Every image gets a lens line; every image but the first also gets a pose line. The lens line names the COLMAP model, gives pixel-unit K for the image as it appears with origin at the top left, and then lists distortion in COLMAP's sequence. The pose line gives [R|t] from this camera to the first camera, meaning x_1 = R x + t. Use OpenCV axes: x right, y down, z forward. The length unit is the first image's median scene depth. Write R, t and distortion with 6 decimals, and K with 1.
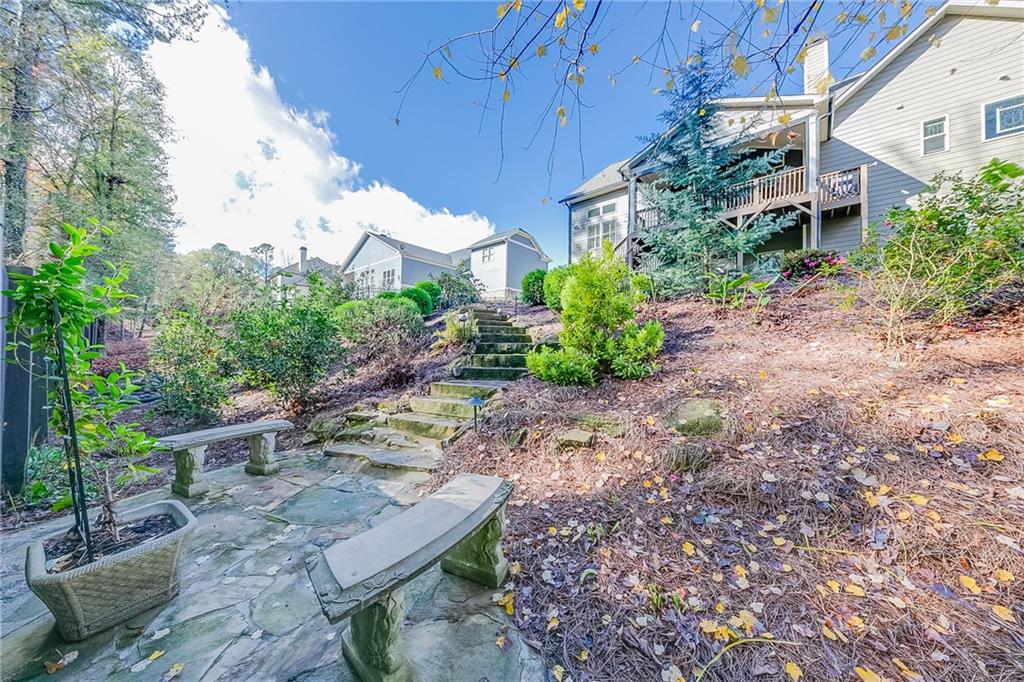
lens RADIAL K [[351.5, 0, 513.4], [0, 351.5, 344.3], [0, 0, 1]] dist [0.002303, -0.000196]
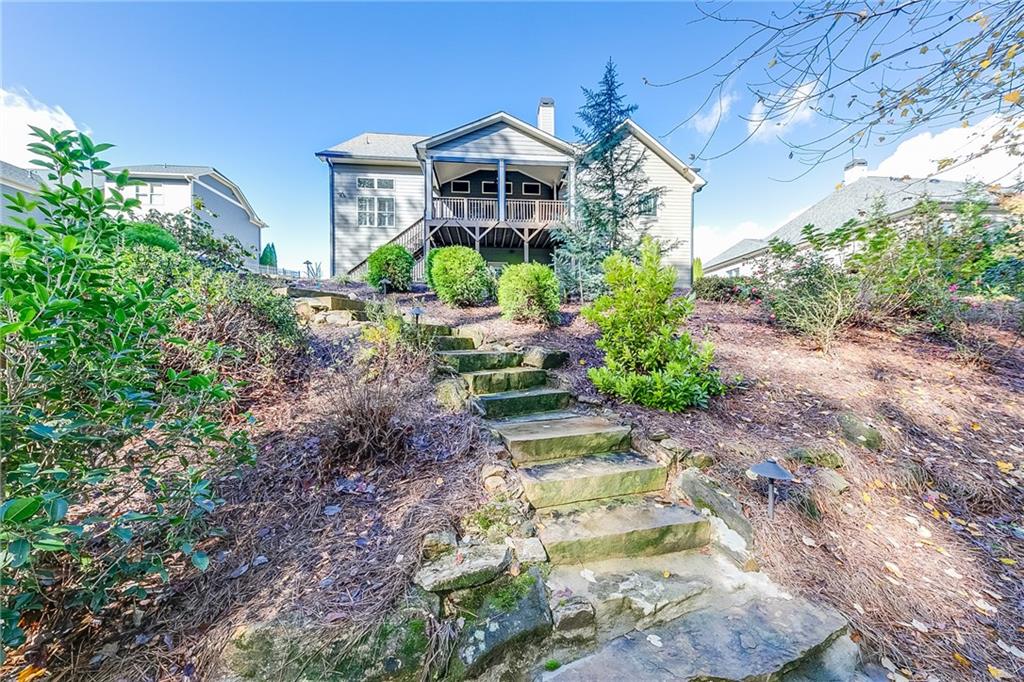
lens RADIAL K [[351.5, 0, 513.9], [0, 351.5, 344.3], [0, 0, 1]] dist [0.002303, -0.000196]
pose [[0.693519, -0.003583, 0.720429, -0.131995], [-0.013094, 0.999760, 0.017578, -0.007886], [-0.720319, -0.021624, 0.693305, 0.154217]]
